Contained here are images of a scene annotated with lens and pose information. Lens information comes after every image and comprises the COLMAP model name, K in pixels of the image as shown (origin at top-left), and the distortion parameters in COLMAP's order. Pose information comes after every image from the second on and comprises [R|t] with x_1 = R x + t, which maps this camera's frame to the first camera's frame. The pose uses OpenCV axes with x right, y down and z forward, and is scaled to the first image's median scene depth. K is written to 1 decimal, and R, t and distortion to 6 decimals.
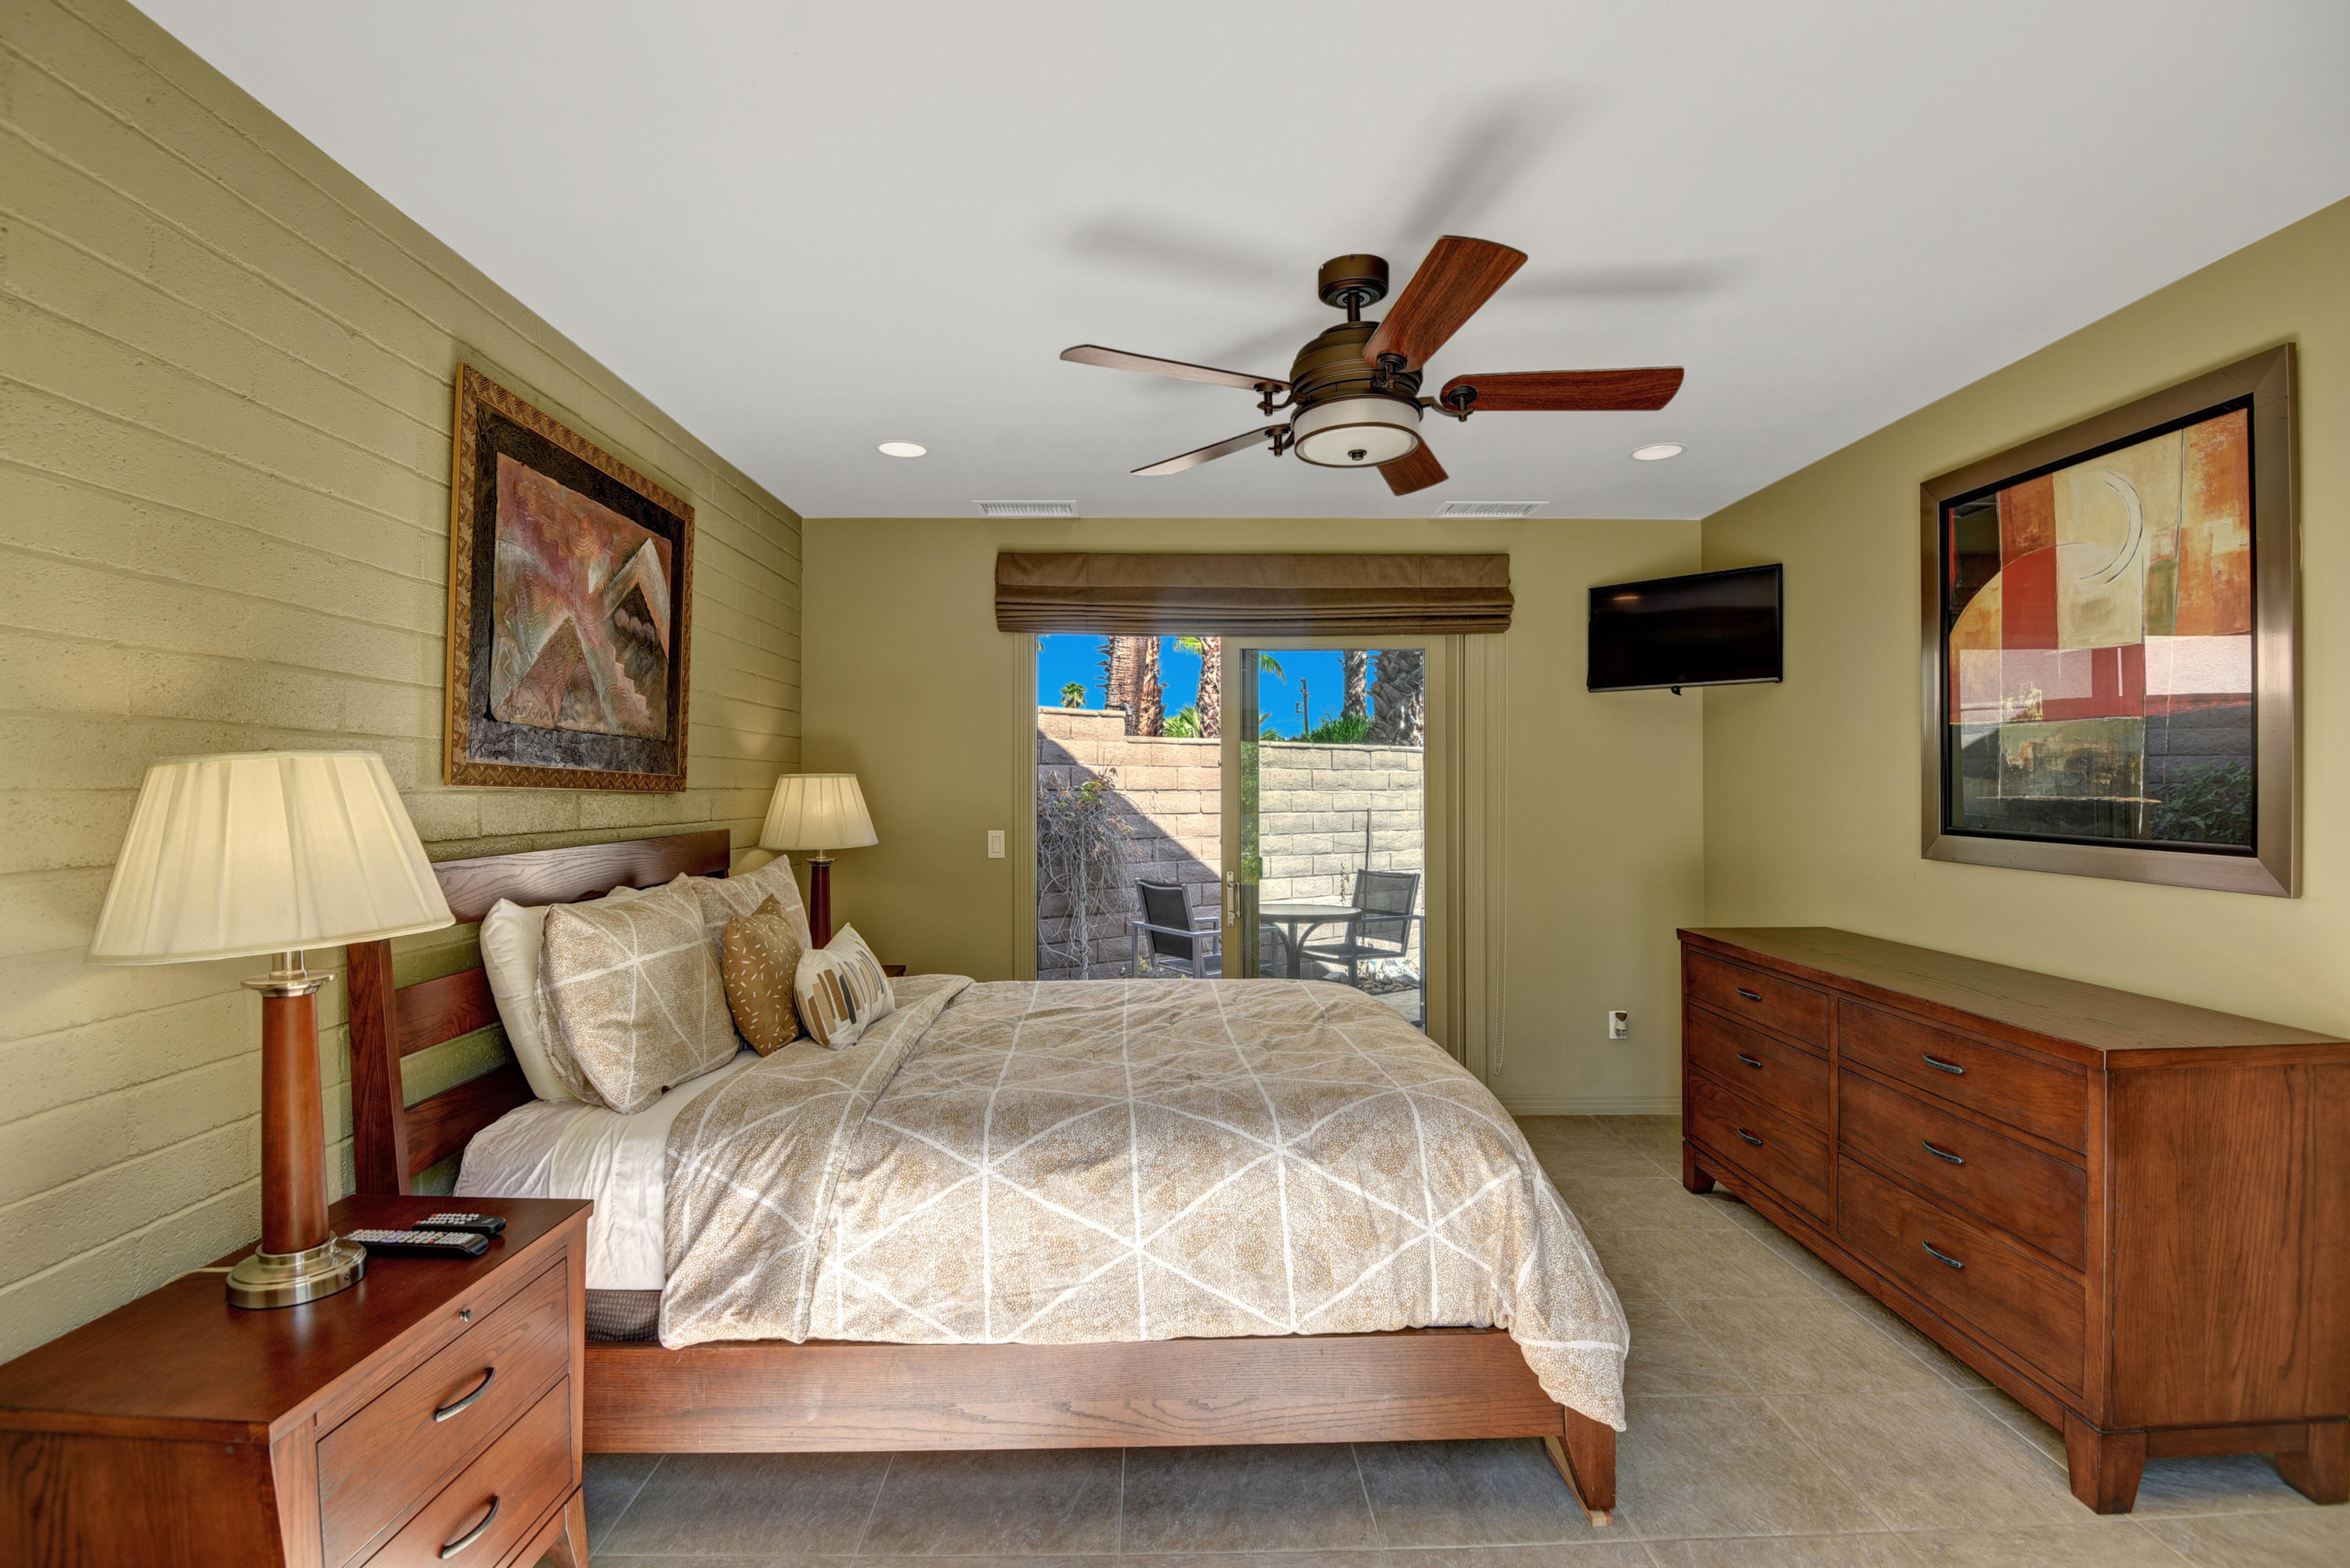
lens RADIAL K [[1073.6, 0, 1173.8], [0, 1073.6, 793.1], [0, 0, 1]] dist [-0.018884, -0.004931]
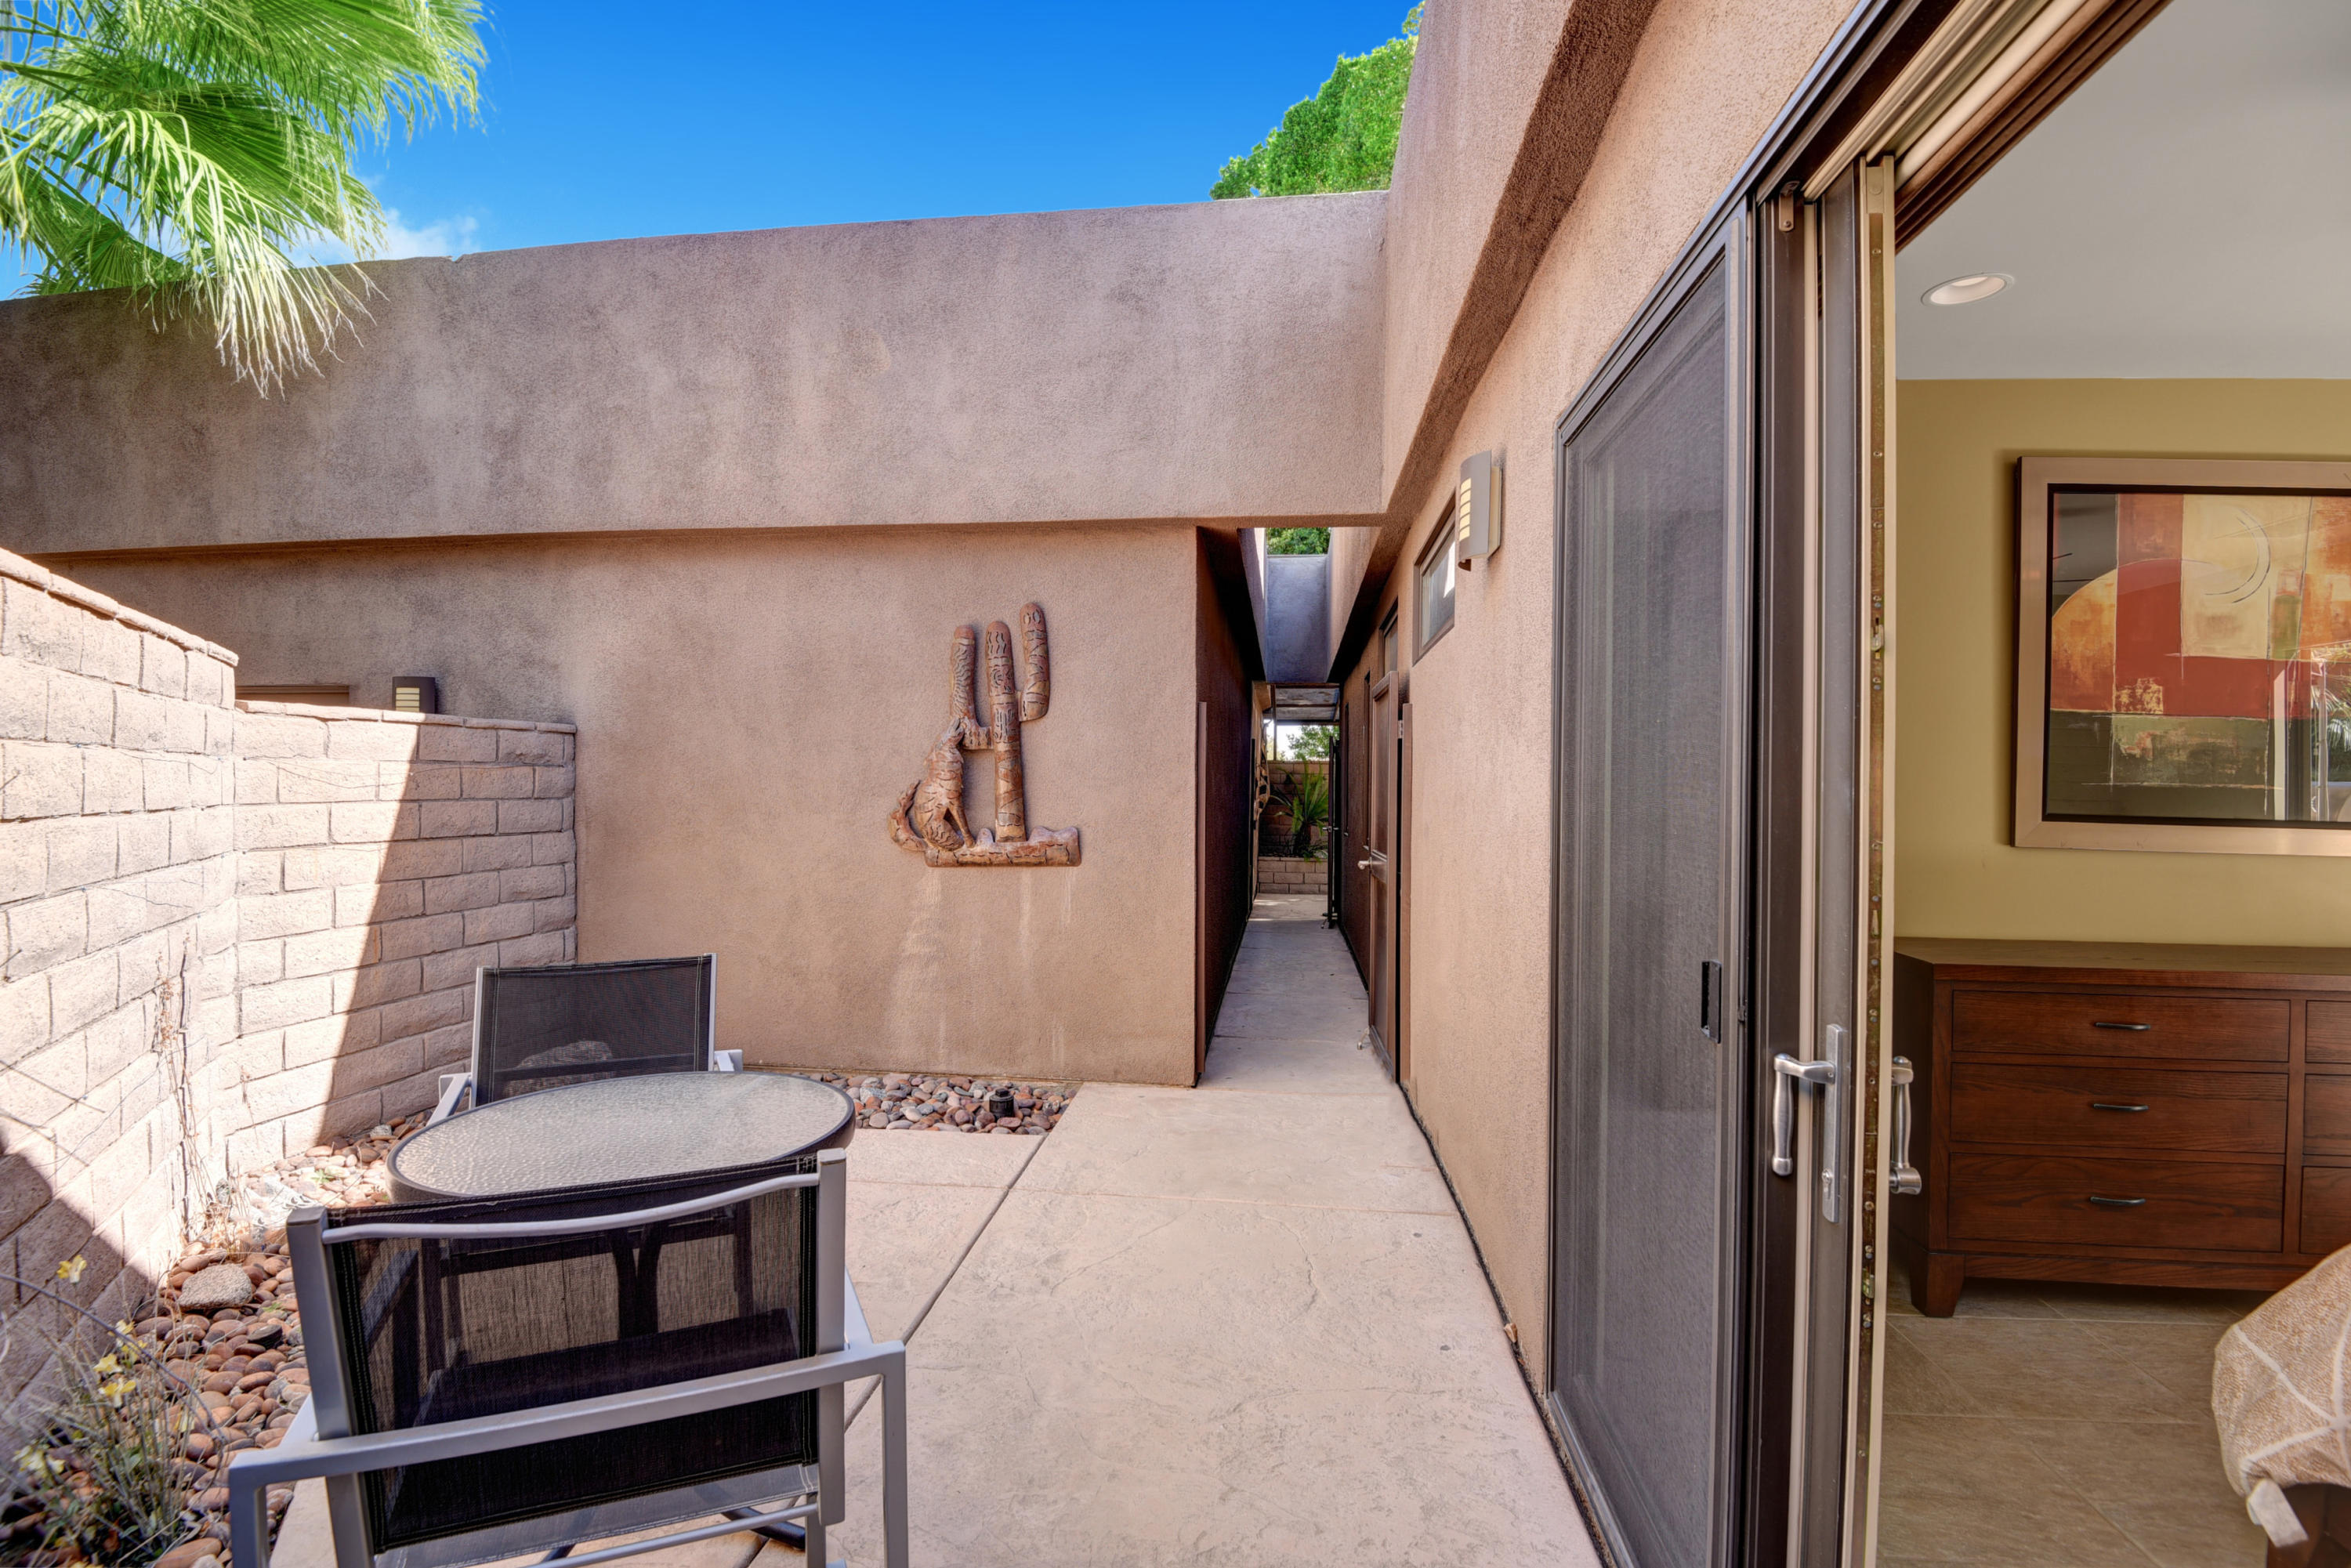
lens RADIAL K [[1074.1, 0, 1165.4], [0, 1074.1, 792.9], [0, 0, 1]] dist [-0.018884, -0.004931]
pose [[0.138569, -0.000443, 0.990353, -0.418095], [-0.015551, 0.999876, 0.002623, 0.026968], [-0.990231, -0.015765, 0.138545, 1.917089]]
